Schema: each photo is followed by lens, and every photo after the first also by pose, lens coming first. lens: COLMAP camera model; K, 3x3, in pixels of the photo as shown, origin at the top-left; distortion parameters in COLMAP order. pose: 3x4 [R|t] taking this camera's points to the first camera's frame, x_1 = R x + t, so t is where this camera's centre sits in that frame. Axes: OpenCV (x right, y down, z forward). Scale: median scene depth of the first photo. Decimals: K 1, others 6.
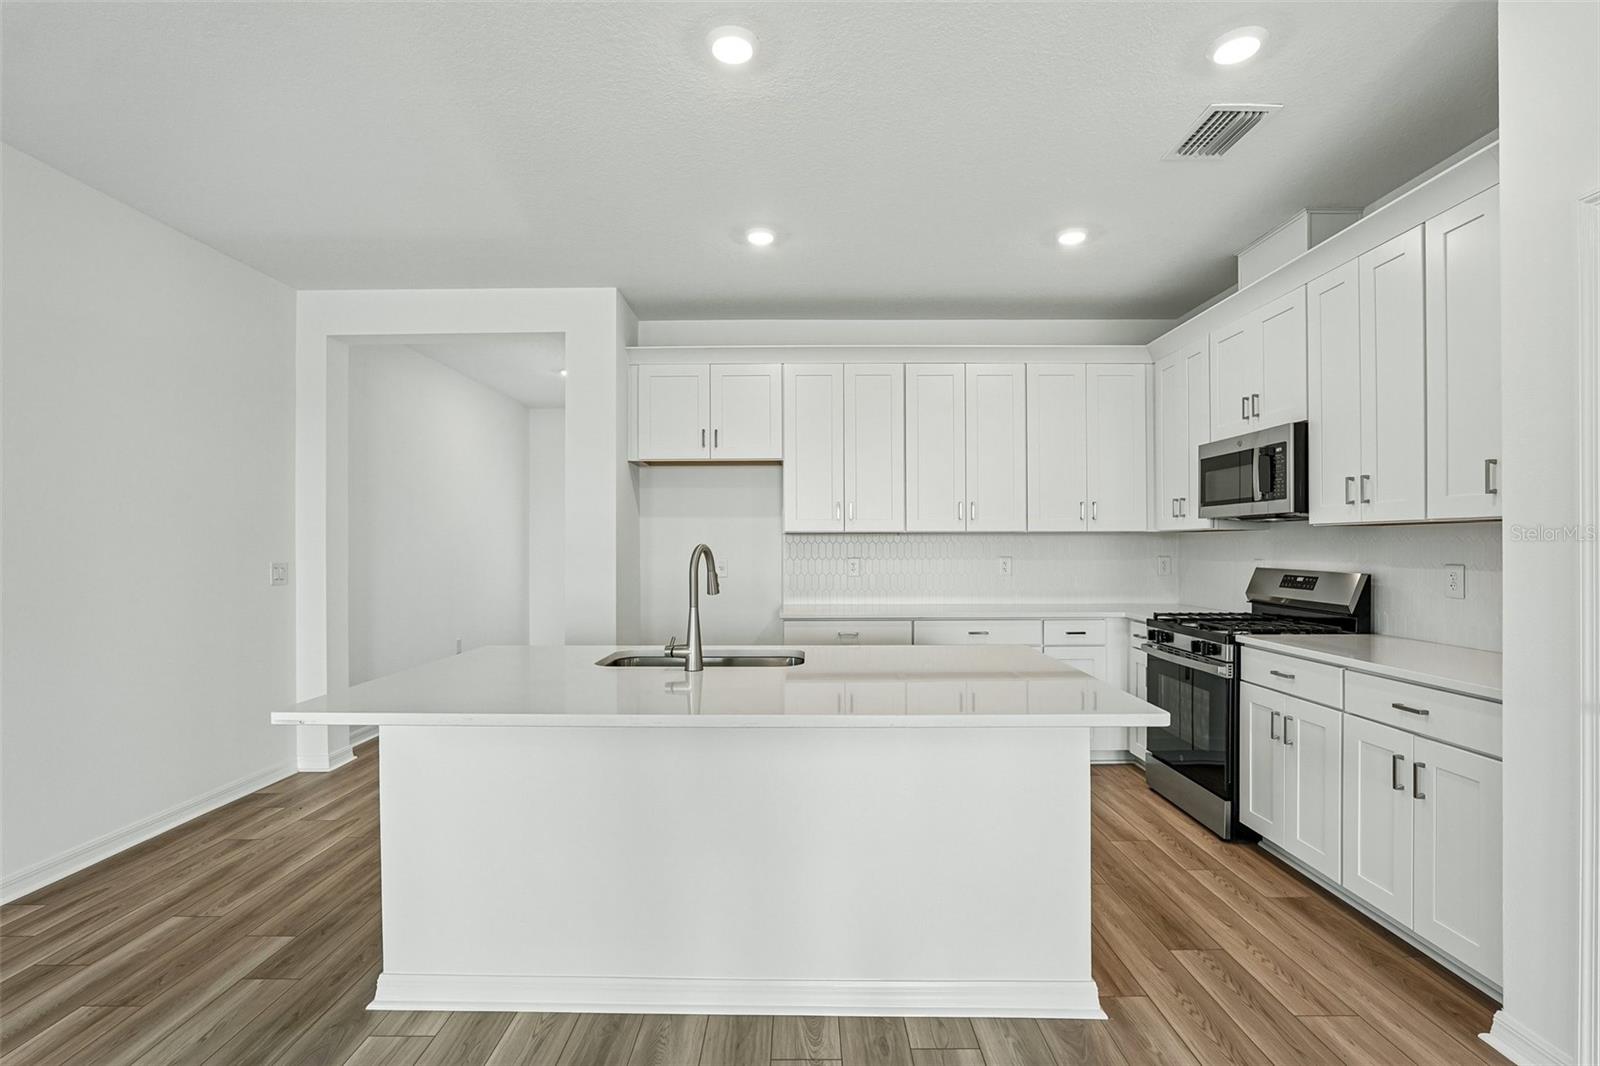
lens RADIAL K [[732.4, 0, 794.8], [0, 732.4, 544.7], [0, 0, 1]] dist [-0.030276, 0.000116]
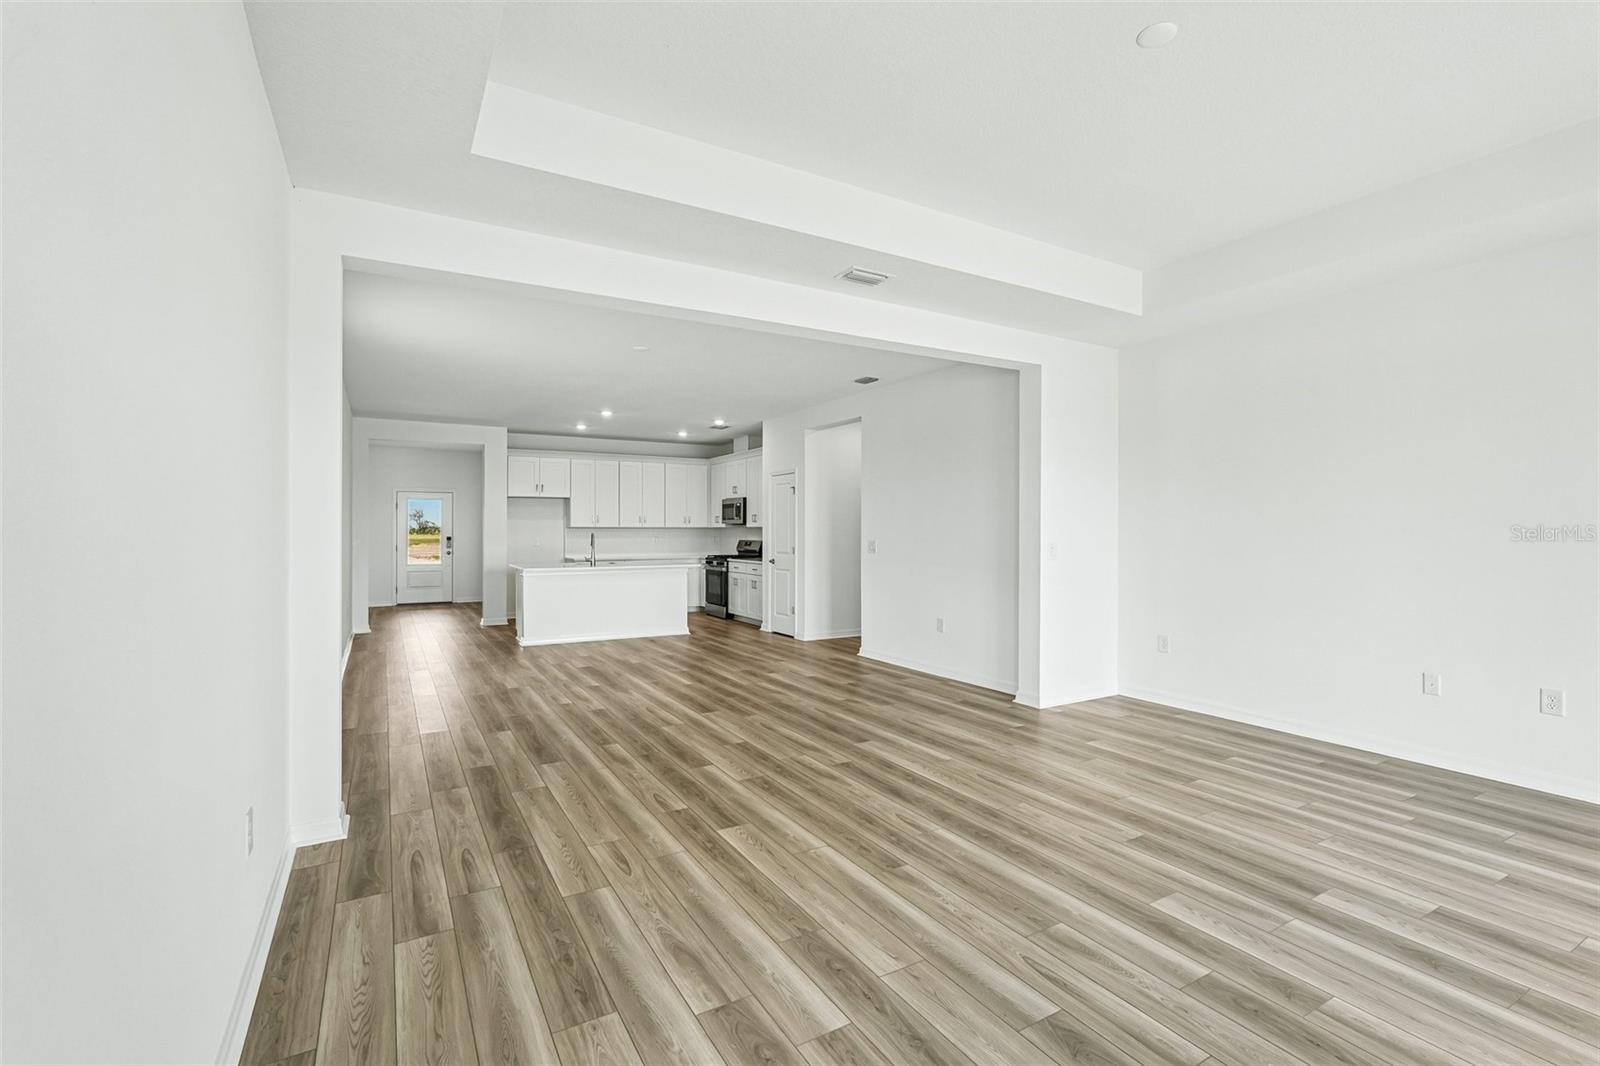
lens RADIAL K [[719.7, 0, 798.3], [0, 719.7, 526.2], [0, 0, 1]] dist [-0.001191, 0.000510]
pose [[0.860189, 0.006860, 0.509929, -0.717311], [-0.002601, 0.999956, -0.009064, -0.000144], [-0.509968, 0.006471, 0.860169, -1.793278]]
